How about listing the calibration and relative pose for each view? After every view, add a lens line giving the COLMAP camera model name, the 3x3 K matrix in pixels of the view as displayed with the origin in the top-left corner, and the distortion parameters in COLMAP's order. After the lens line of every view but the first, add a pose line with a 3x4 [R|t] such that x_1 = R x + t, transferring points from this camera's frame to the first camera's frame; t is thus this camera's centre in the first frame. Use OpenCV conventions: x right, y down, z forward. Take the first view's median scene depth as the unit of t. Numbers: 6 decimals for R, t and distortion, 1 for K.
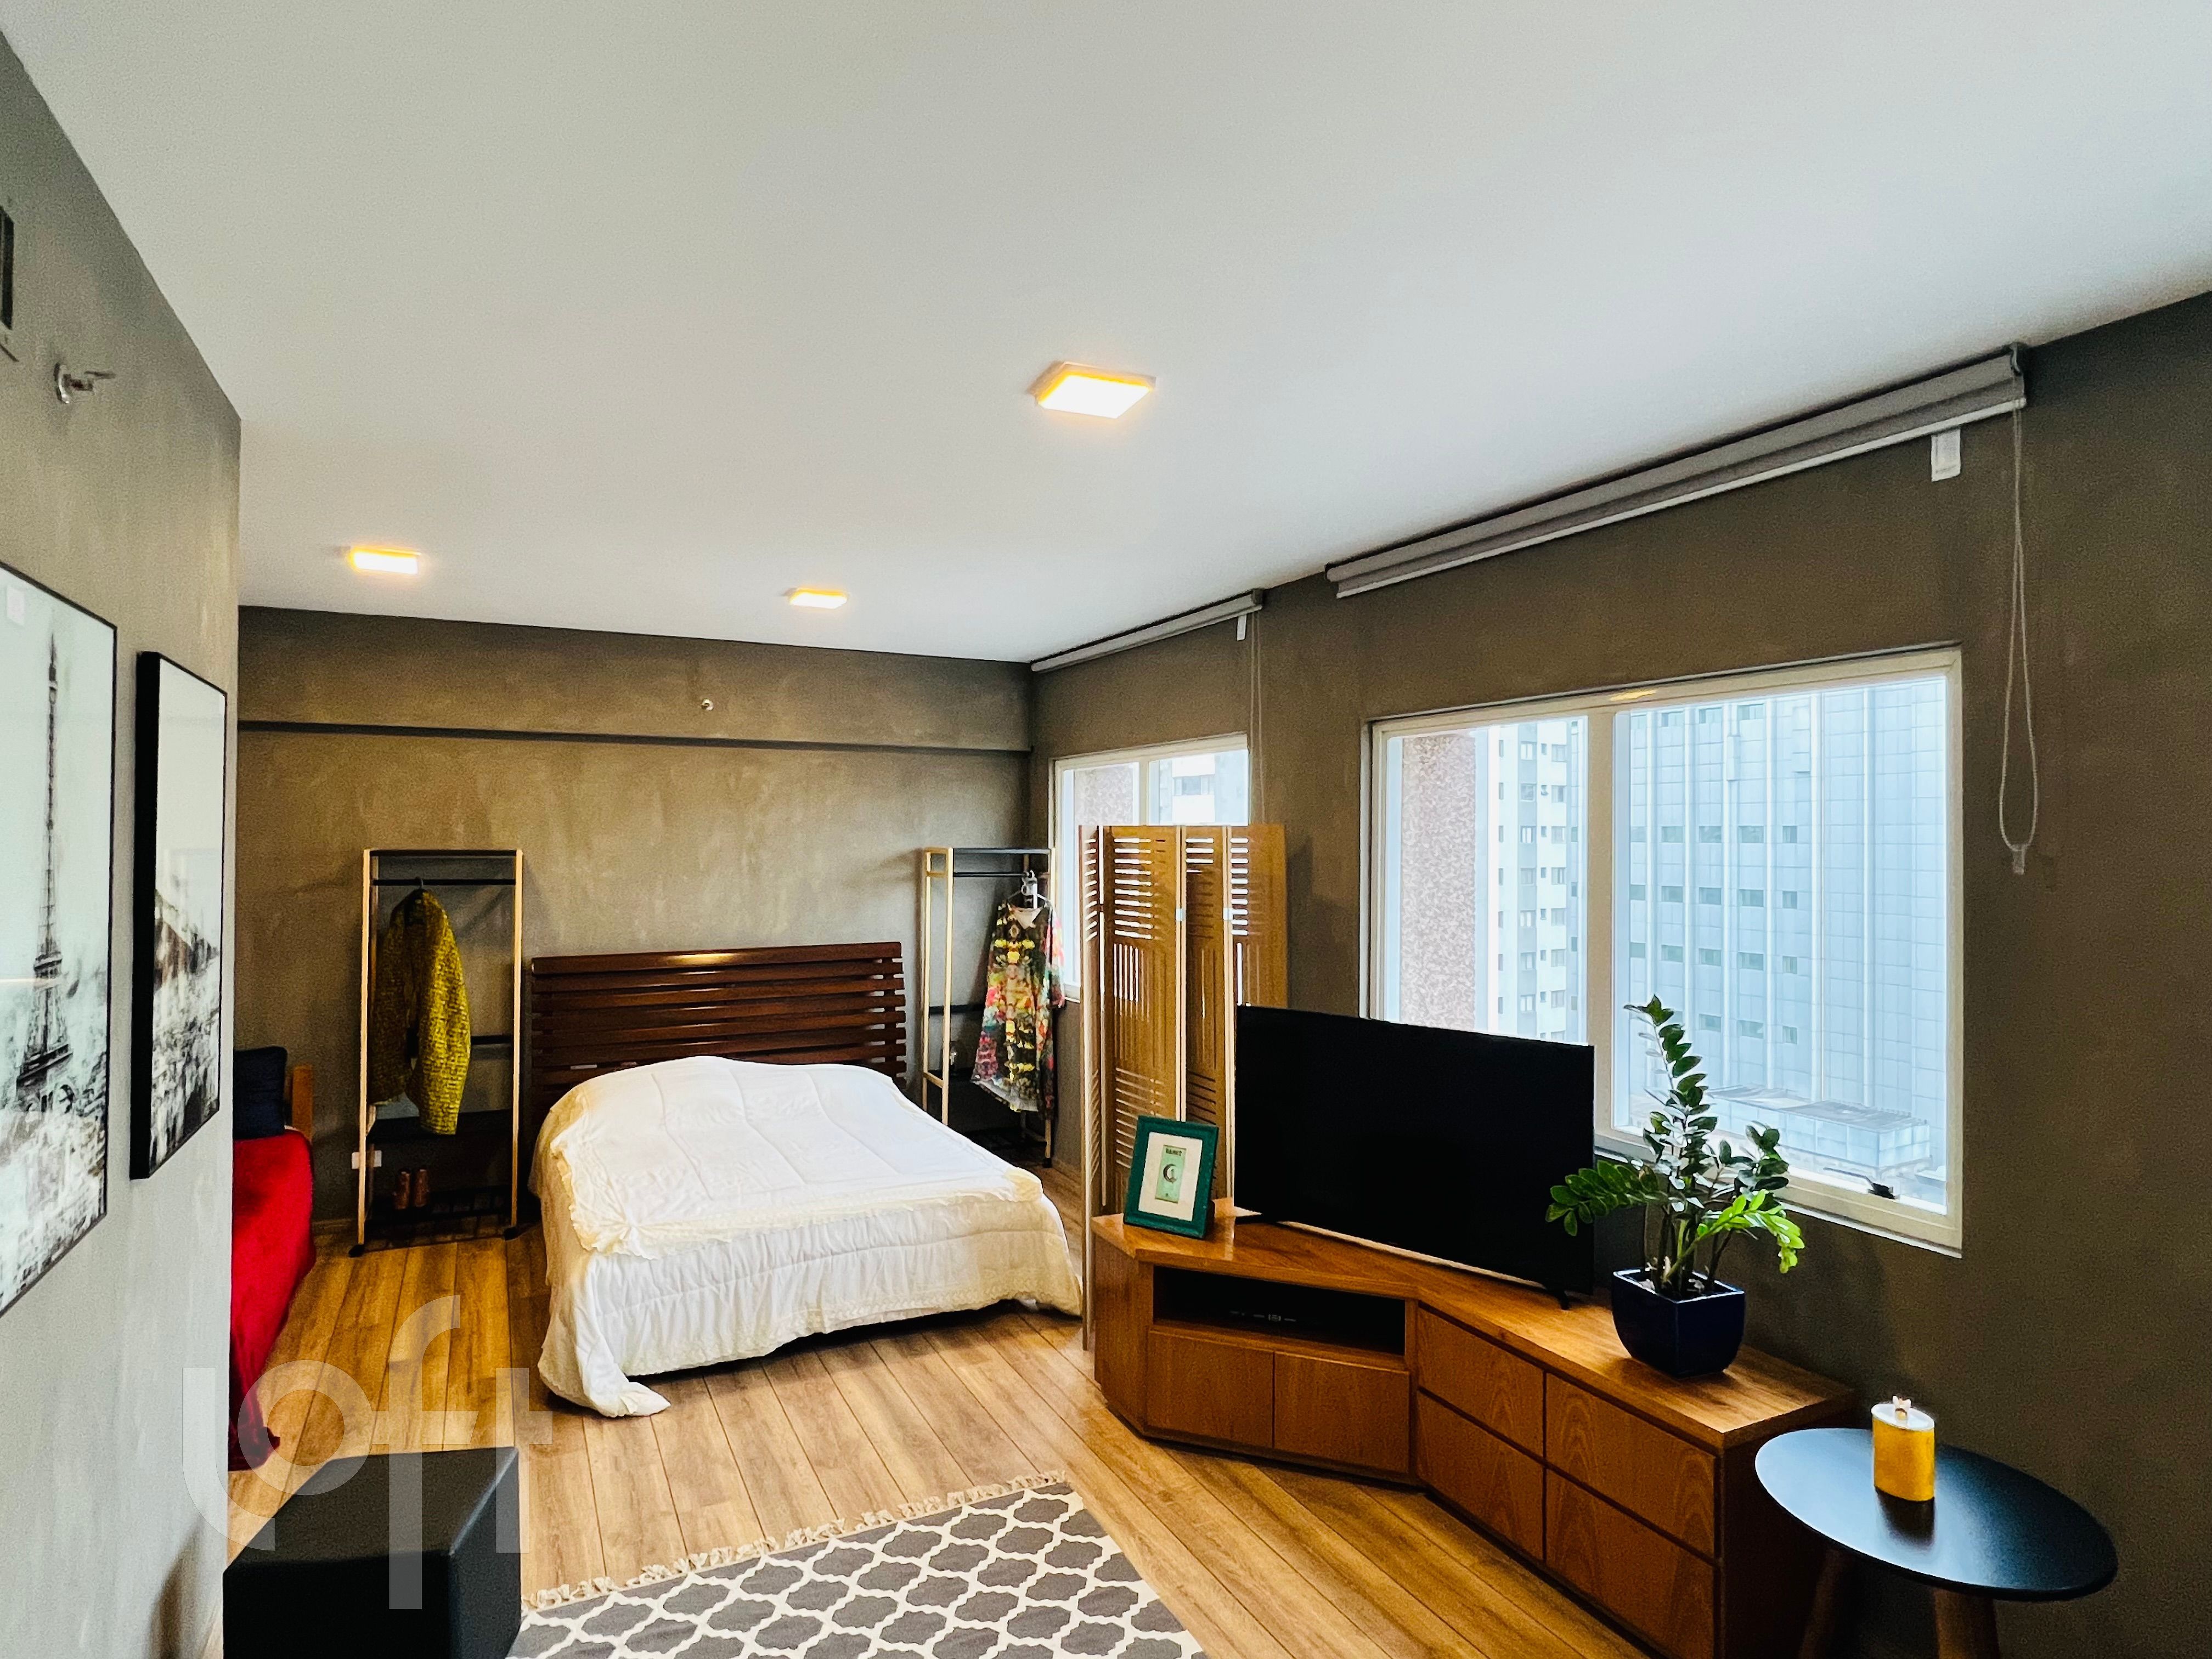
lens RADIAL K [[1191.9, 0, 1090.7], [0, 1191.9, 833.8], [0, 0, 1]] dist [-0.001713, -0.000347]
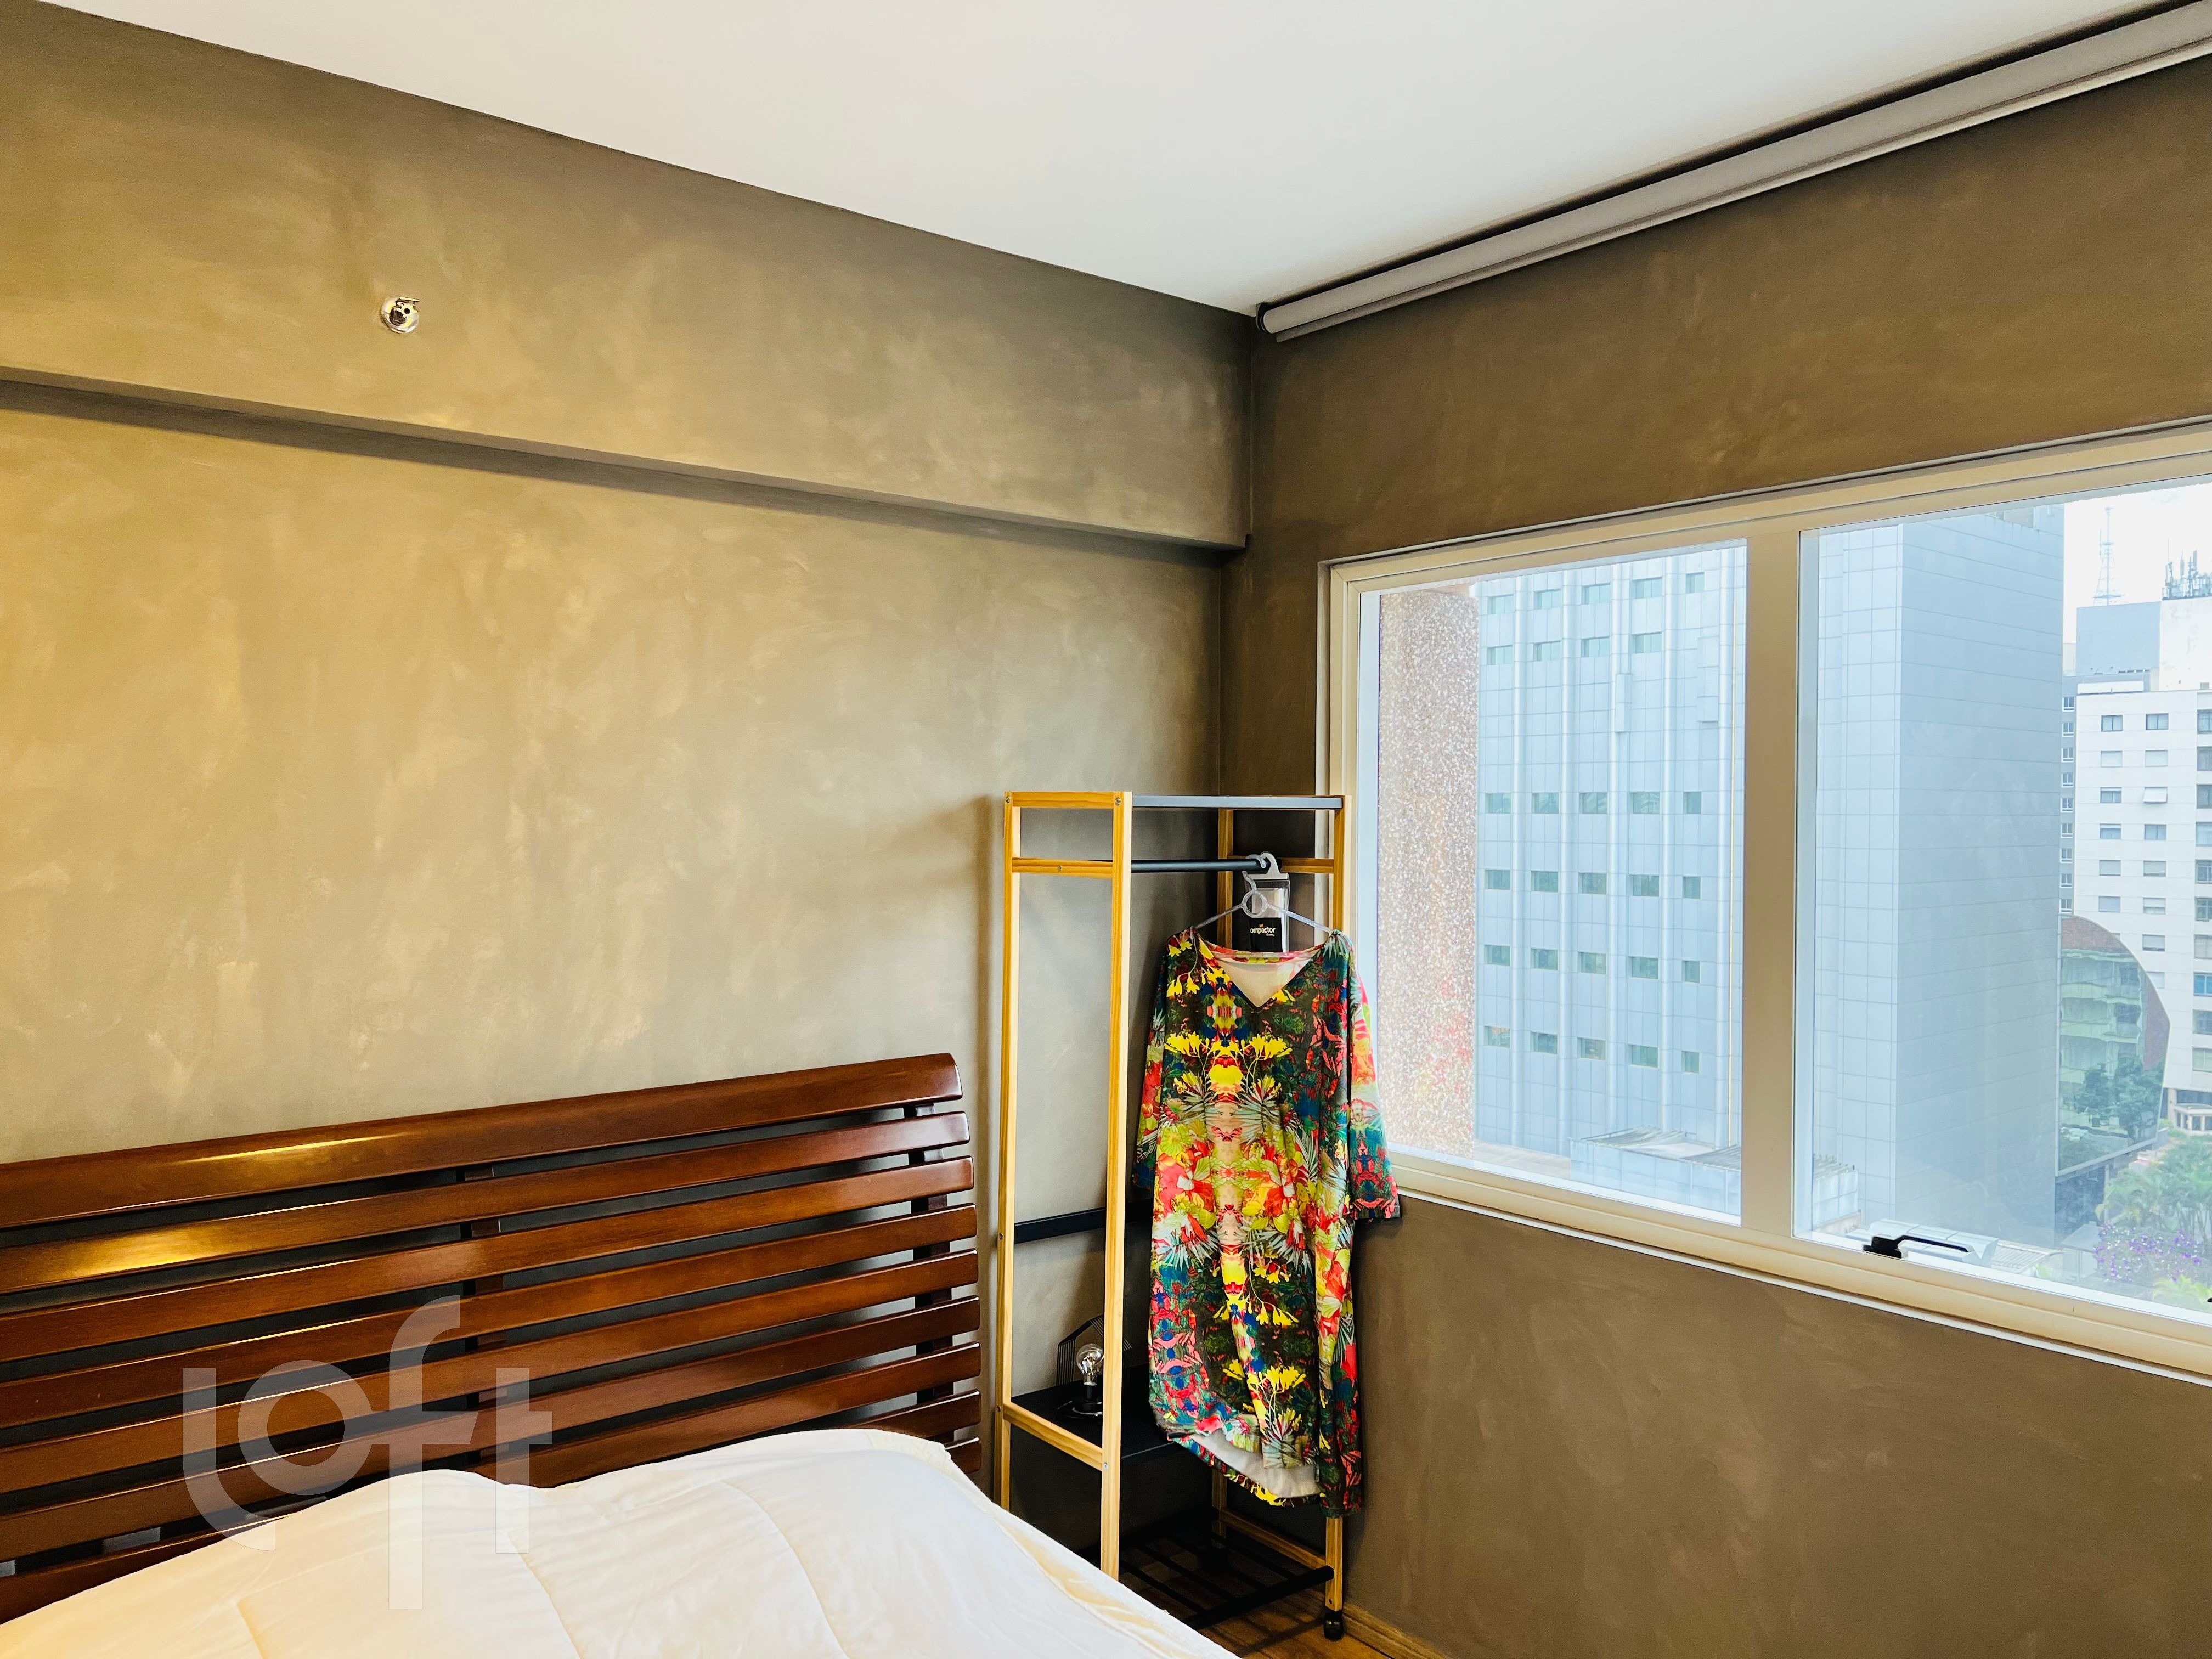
lens RADIAL K [[1634.1, 0, 1091.4], [0, 1634.1, 839.1], [0, 0, 1]] dist [0.054528, -0.053263]
pose [[0.978179, -0.004989, 0.207703, -0.225589], [0.000611, 0.999776, 0.021134, 0.015829], [-0.207762, -0.020546, 0.977964, 0.521940]]
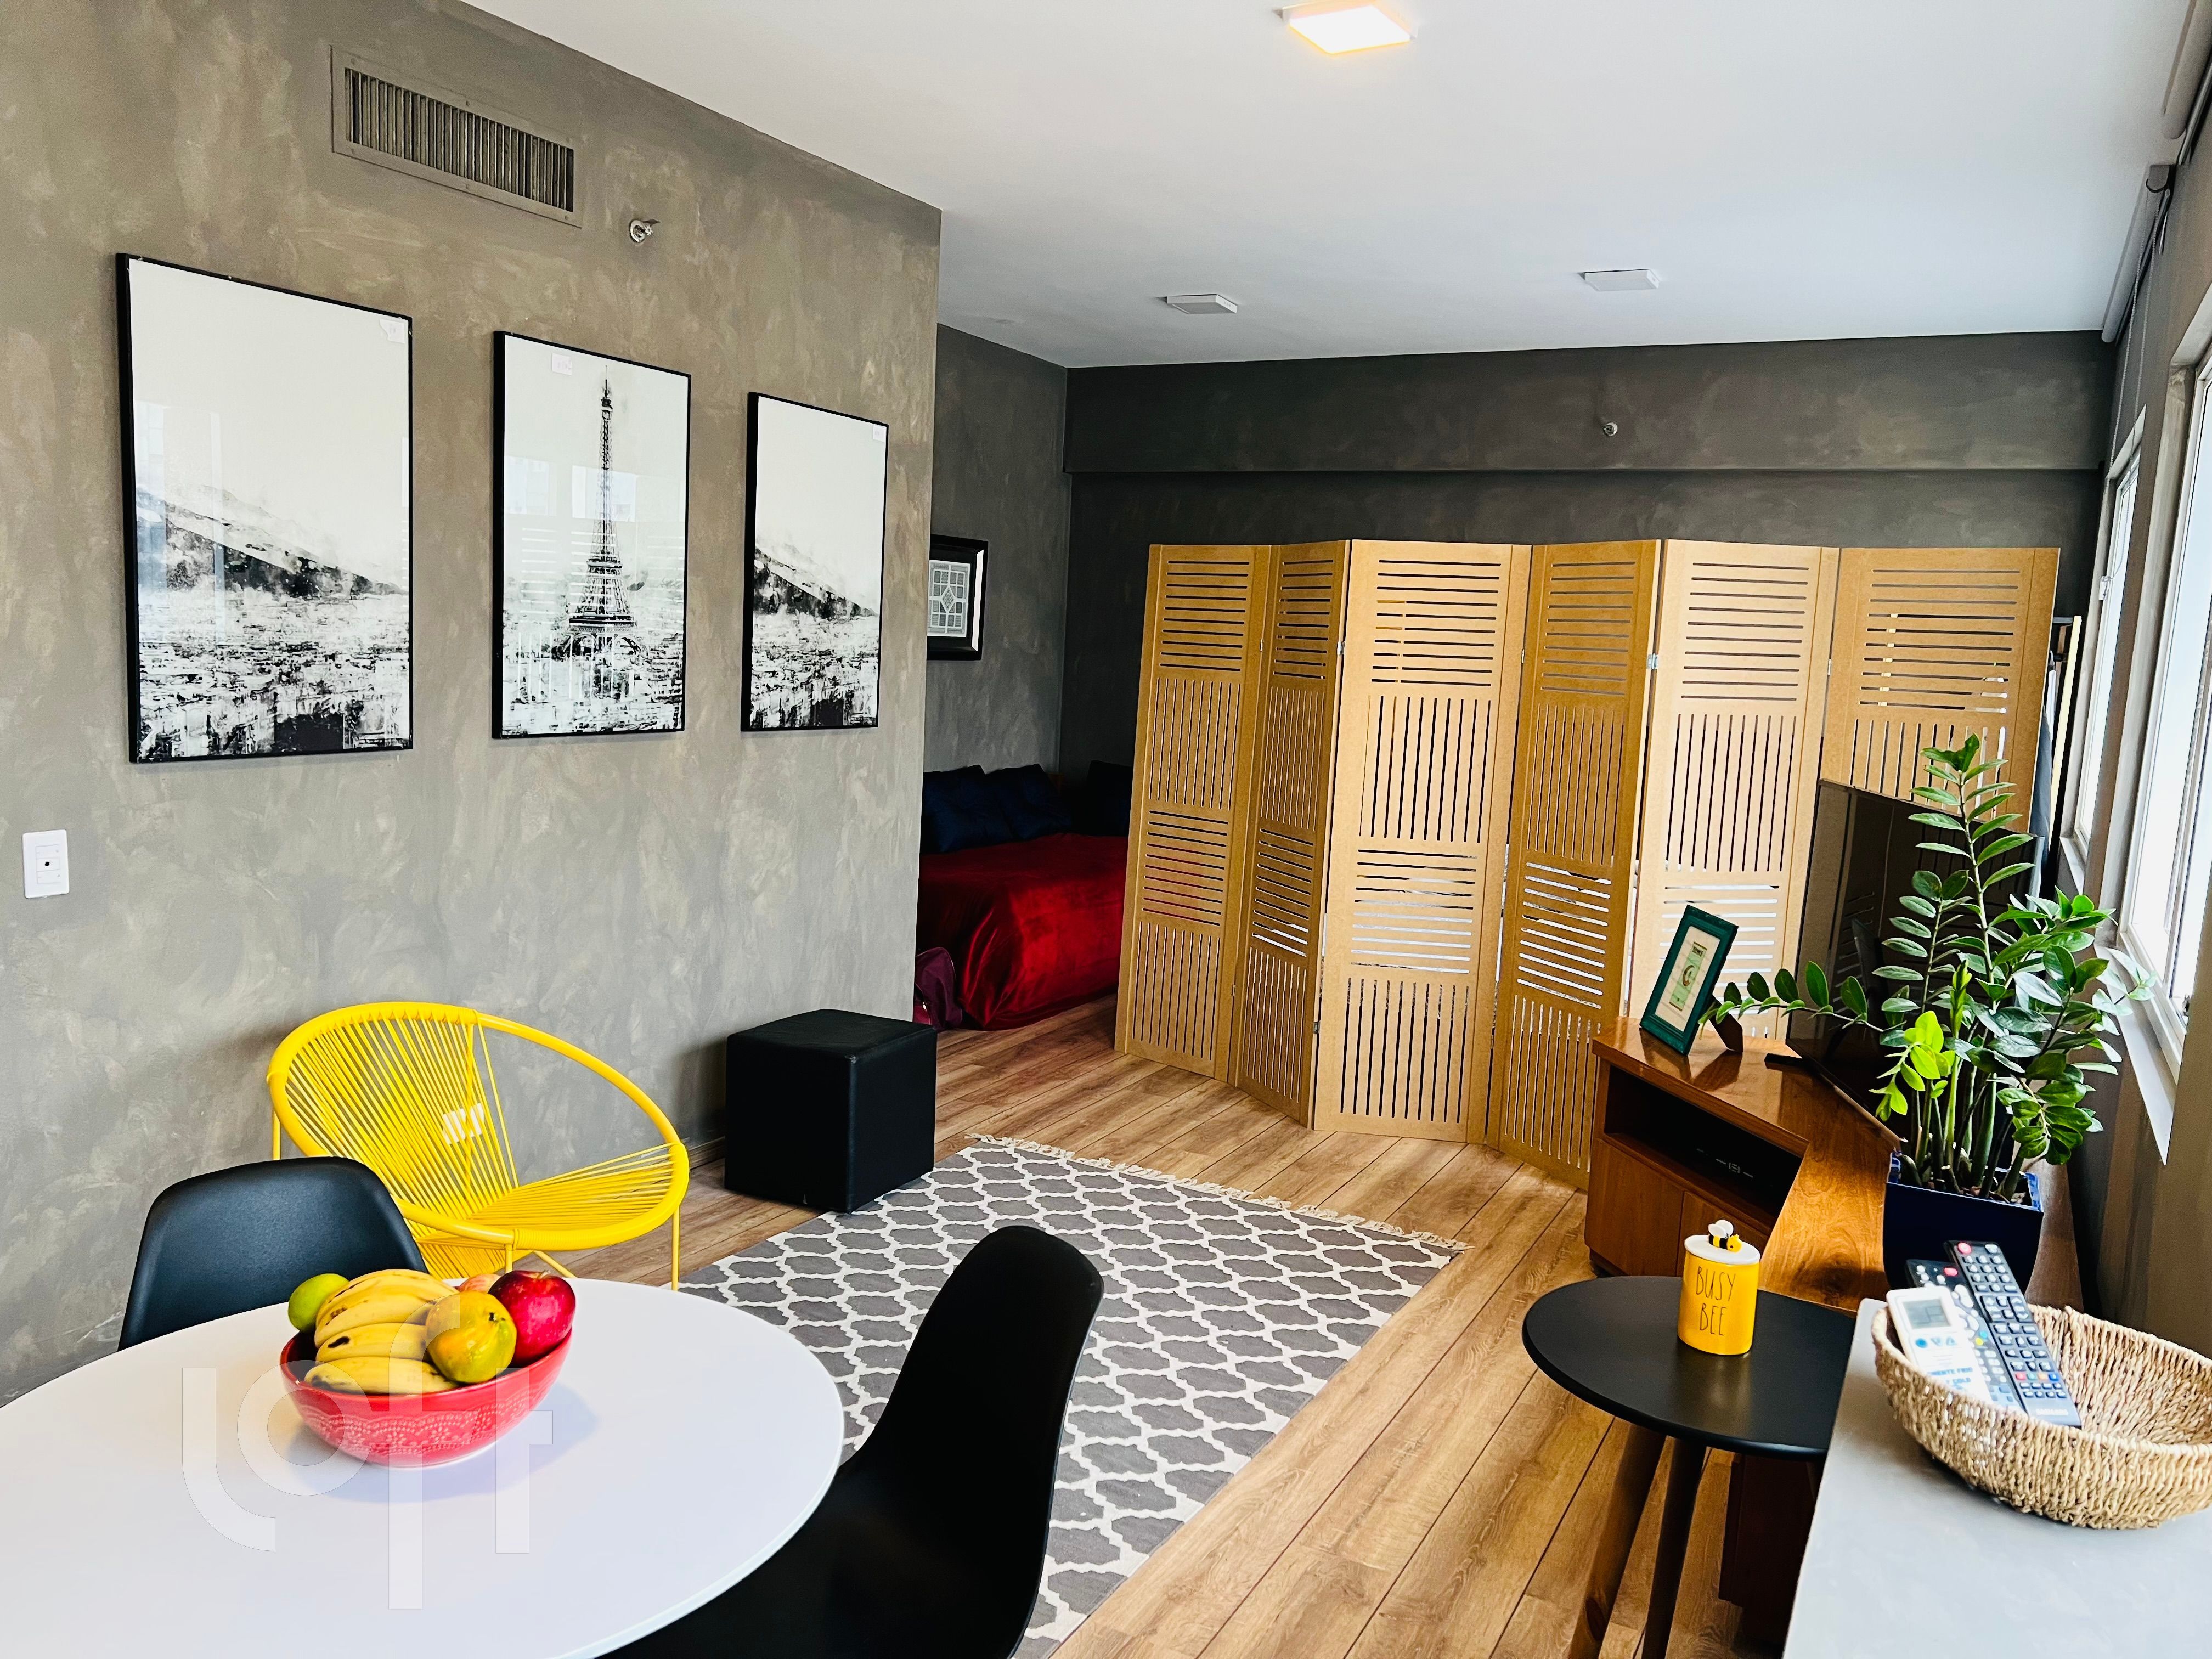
lens RADIAL K [[1634.1, 0, 1109.9], [0, 1634.1, 827.1], [0, 0, 1]] dist [0.054528, -0.053263]
pose [[0.588558, 0.123952, -0.798896, 0.406866], [-0.040142, 0.991438, 0.124252, 0.036767], [0.807458, -0.041061, 0.588495, 0.024544]]
